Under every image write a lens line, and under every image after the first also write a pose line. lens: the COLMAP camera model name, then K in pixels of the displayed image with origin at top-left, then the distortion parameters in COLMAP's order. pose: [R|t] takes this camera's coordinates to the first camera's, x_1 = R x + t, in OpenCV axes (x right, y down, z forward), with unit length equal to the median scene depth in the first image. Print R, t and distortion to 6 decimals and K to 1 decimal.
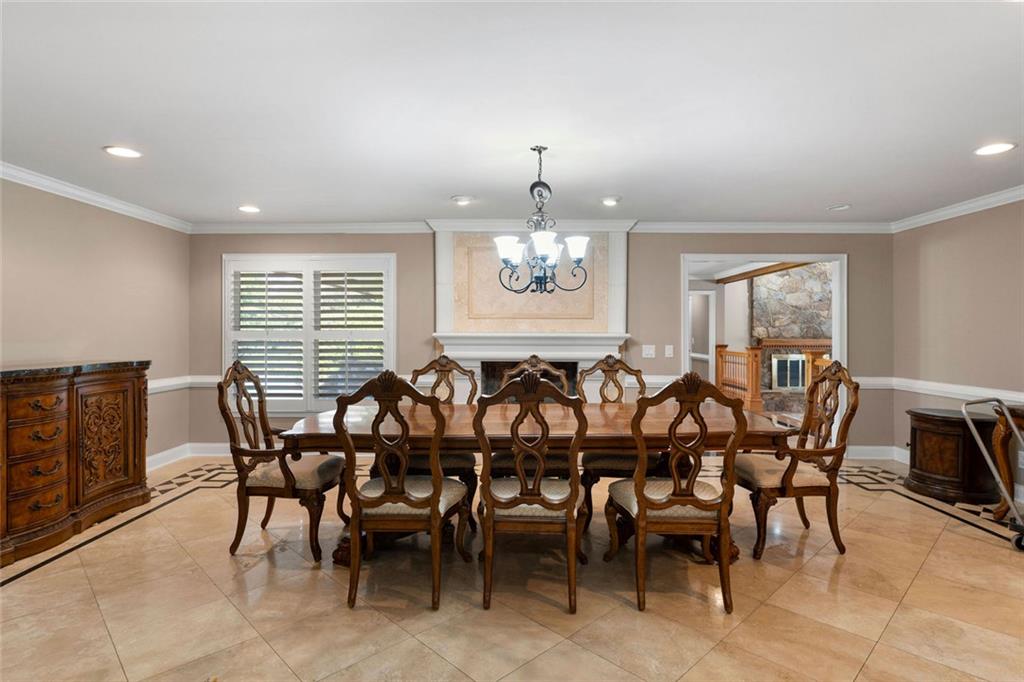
lens RADIAL K [[526.6, 0, 511.8], [0, 526.6, 333.2], [0, 0, 1]] dist [0.001222, -0.000167]
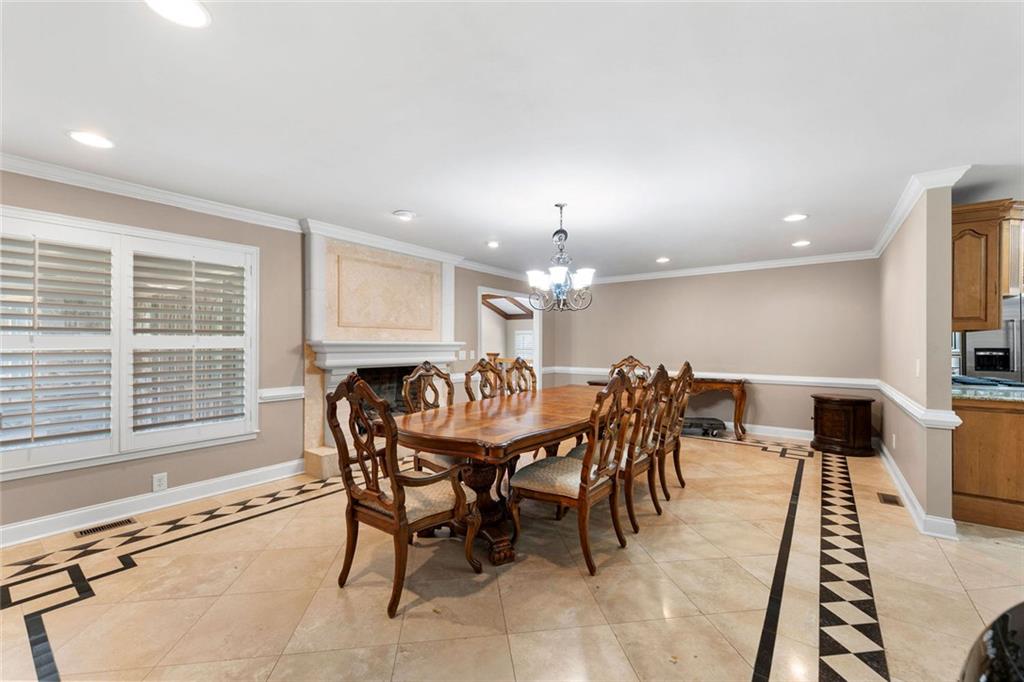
lens RADIAL K [[411.3, 0, 513.3], [0, 411.3, 342.8], [0, 0, 1]] dist [-0.010507, -0.000852]
pose [[0.594592, 0.001453, 0.804027, -0.571468], [-0.001839, 0.999998, -0.000447, 0.003143], [-0.804026, -0.001213, 0.594593, 0.303063]]
